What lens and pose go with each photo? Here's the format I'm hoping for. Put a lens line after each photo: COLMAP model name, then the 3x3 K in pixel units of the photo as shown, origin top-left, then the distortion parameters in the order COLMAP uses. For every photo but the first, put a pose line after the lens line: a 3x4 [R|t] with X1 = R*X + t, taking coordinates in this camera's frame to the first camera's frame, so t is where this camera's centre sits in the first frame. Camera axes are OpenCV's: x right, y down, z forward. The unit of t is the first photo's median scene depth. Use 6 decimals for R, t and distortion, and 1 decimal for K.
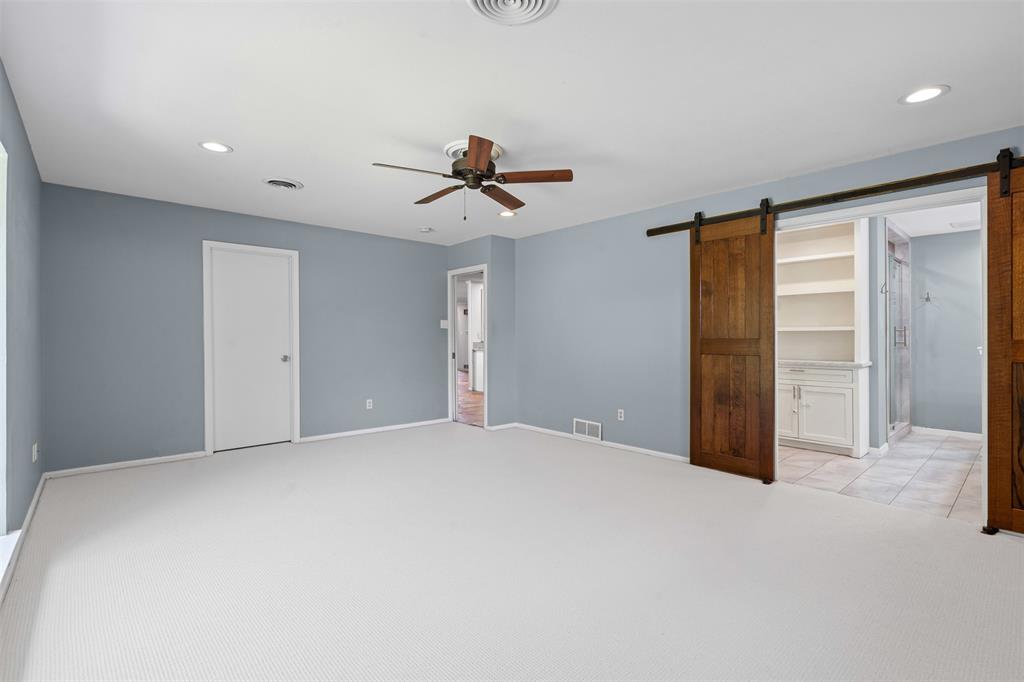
lens RADIAL K [[466.4, 0, 512.0], [0, 466.4, 341.0], [0, 0, 1]] dist [-0.001798, -0.000173]
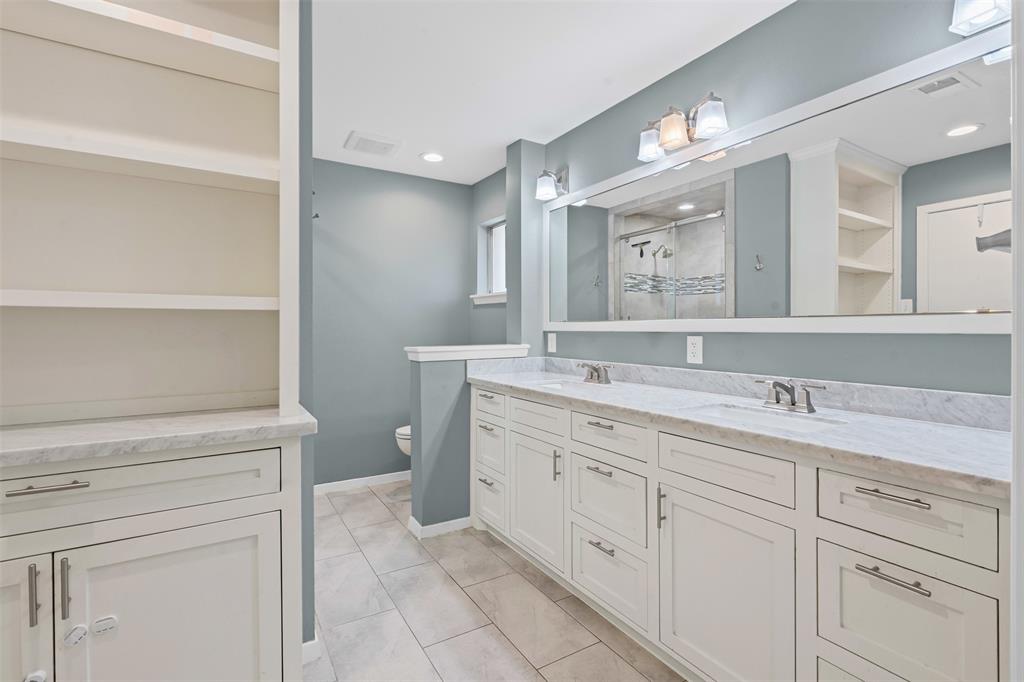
lens RADIAL K [[469.6, 0, 509.9], [0, 469.6, 328.6], [0, 0, 1]] dist [-0.001246, 0.000383]
pose [[0.172685, 0.003110, 0.984972, 0.370412], [0.002769, 0.999990, -0.003643, -0.007944], [-0.984973, 0.003357, 0.172675, 0.641375]]
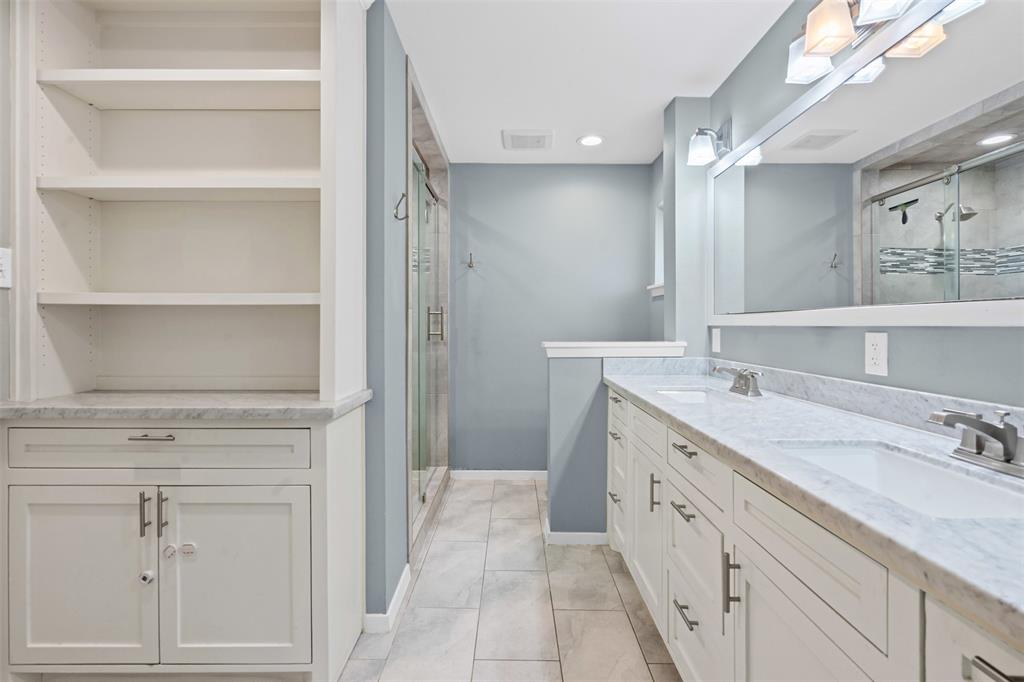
lens RADIAL K [[468.7, 0, 516.6], [0, 468.7, 324.3], [0, 0, 1]] dist [-0.003280, 0.000072]
pose [[0.658181, 0.006369, 0.752833, 0.461706], [-0.001599, 0.999974, -0.007062, -0.005321], [-0.752858, 0.003444, 0.658174, 0.540949]]
